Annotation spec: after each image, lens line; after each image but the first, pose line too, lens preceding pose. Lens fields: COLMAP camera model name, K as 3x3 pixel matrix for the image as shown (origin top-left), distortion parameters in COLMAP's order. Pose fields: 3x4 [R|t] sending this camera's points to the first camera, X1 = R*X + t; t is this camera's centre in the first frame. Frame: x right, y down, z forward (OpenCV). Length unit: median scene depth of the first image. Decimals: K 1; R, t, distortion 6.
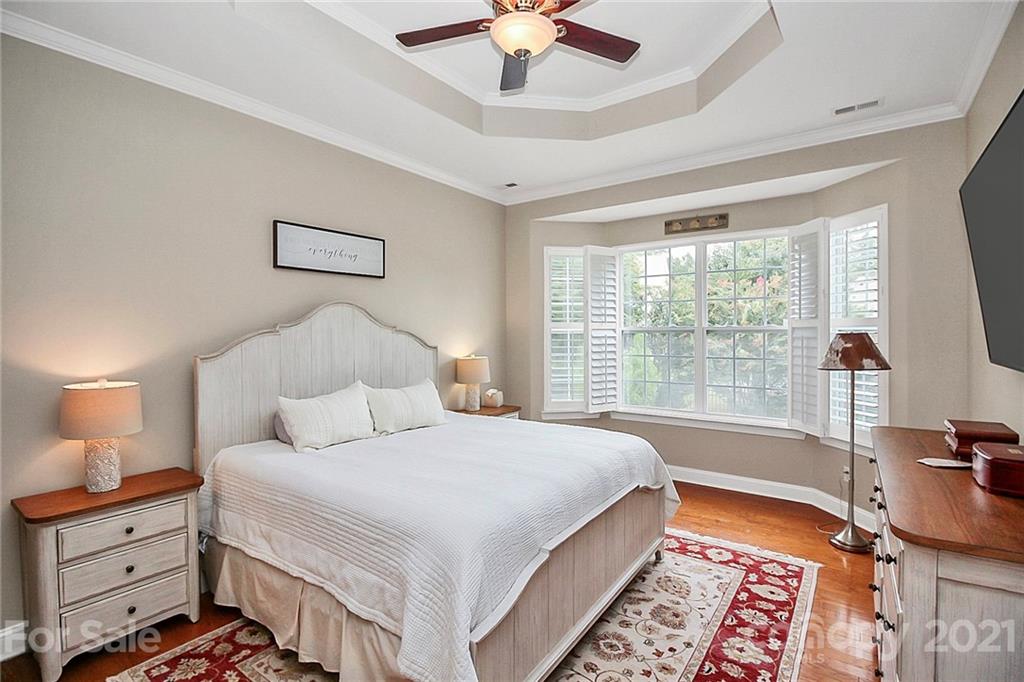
lens RADIAL K [[480.5, 0, 510.7], [0, 480.5, 329.9], [0, 0, 1]] dist [0.002698, -0.013409]
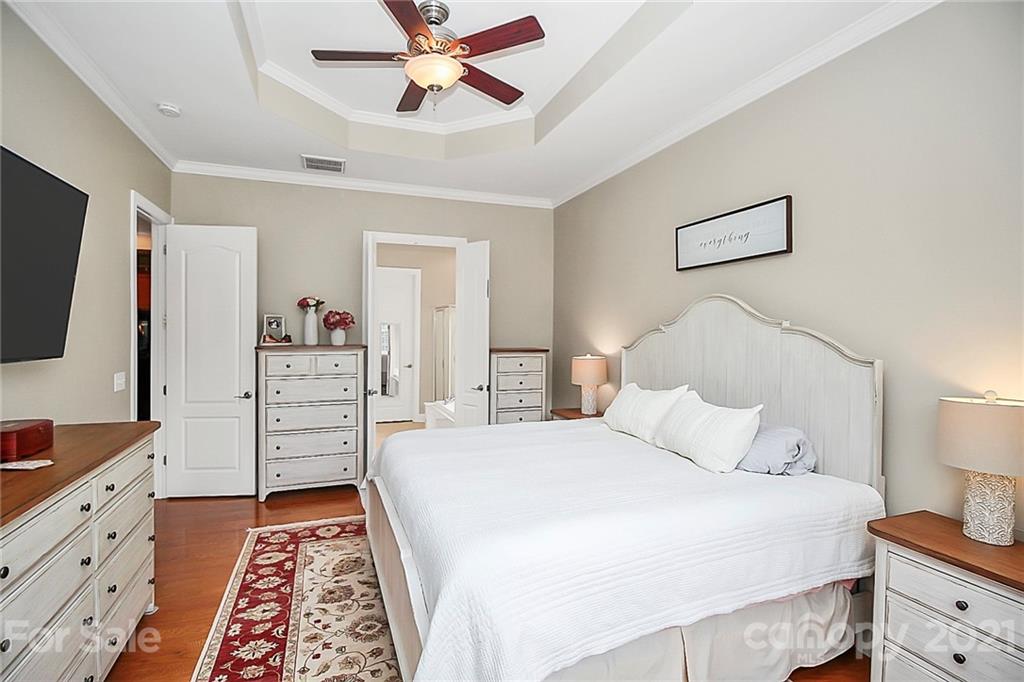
lens RADIAL K [[480.5, 0, 510.7], [0, 480.5, 329.9], [0, 0, 1]] dist [0.002698, -0.013409]
pose [[-0.542930, 0.006359, -0.839754, 0.867141], [0.001138, 0.999976, 0.006837, -0.004187], [0.839777, 0.002757, -0.542925, 1.721292]]
